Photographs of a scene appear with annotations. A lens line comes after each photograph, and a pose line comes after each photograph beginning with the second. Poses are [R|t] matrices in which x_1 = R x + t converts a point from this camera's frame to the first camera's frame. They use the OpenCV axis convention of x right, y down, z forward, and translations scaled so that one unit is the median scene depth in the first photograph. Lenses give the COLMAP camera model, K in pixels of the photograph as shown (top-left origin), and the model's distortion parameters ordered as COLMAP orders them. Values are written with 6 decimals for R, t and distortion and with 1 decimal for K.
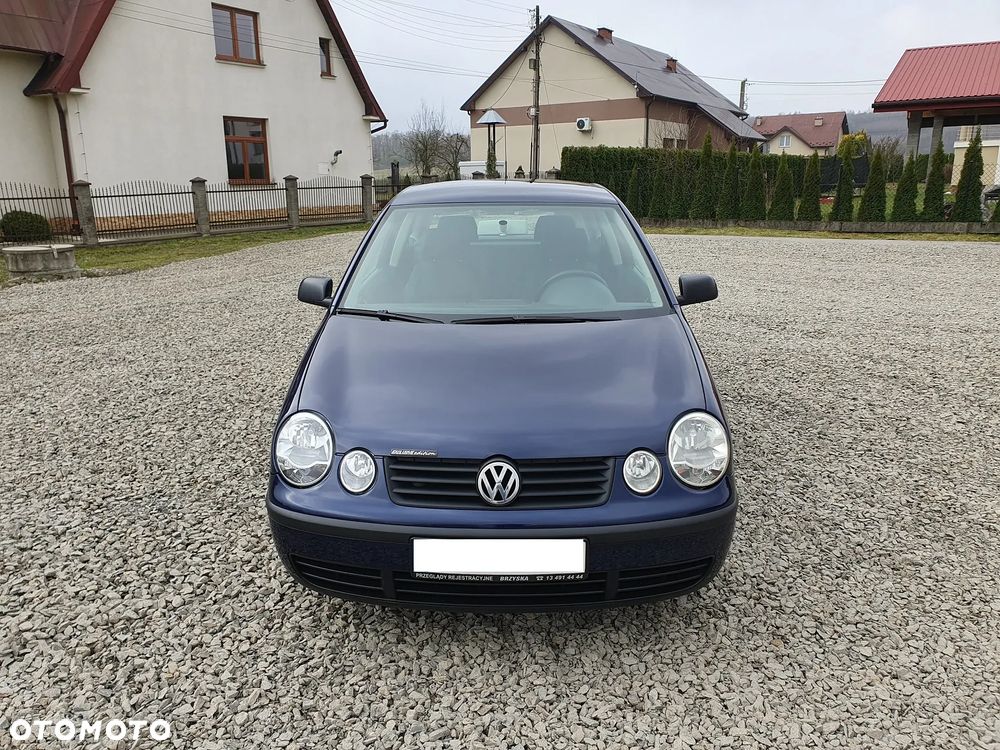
lens RADIAL K [[819.9, 0, 494.4], [0, 819.9, 376.8], [0, 0, 1]] dist [0.009861, 0.008500]
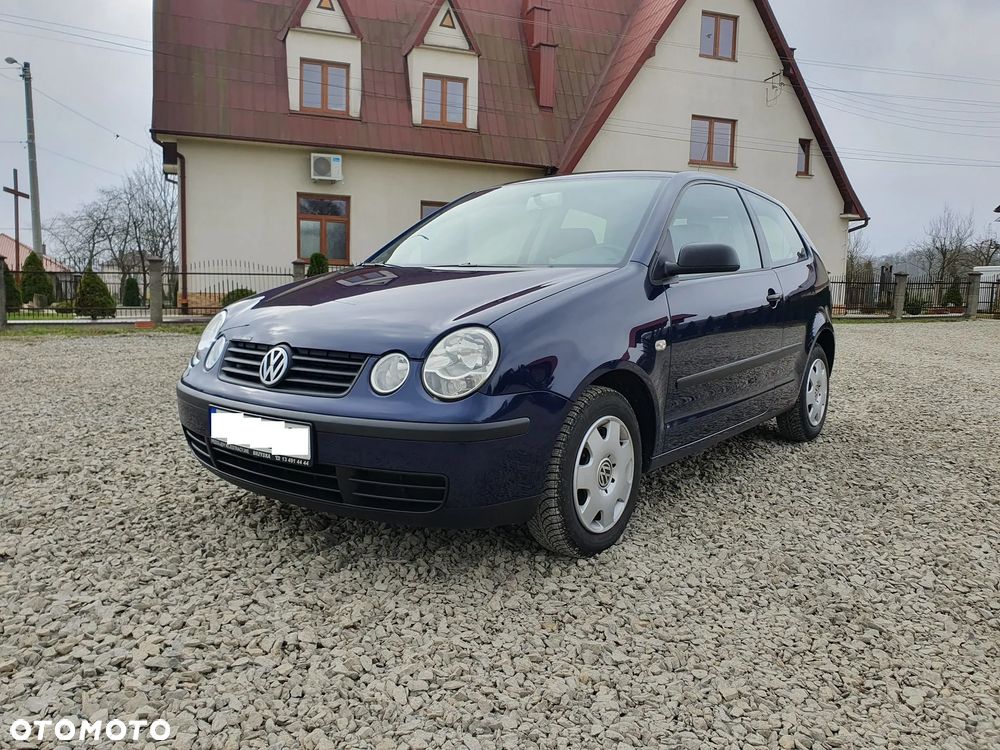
lens RADIAL K [[819.9, 0, 494.4], [0, 819.9, 376.8], [0, 0, 1]] dist [0.009861, 0.008500]
pose [[0.806649, 0.085000, -0.584887, 0.117909], [-0.167149, 0.982014, -0.087811, 0.025805], [0.566903, 0.168595, 0.806348, 0.041407]]
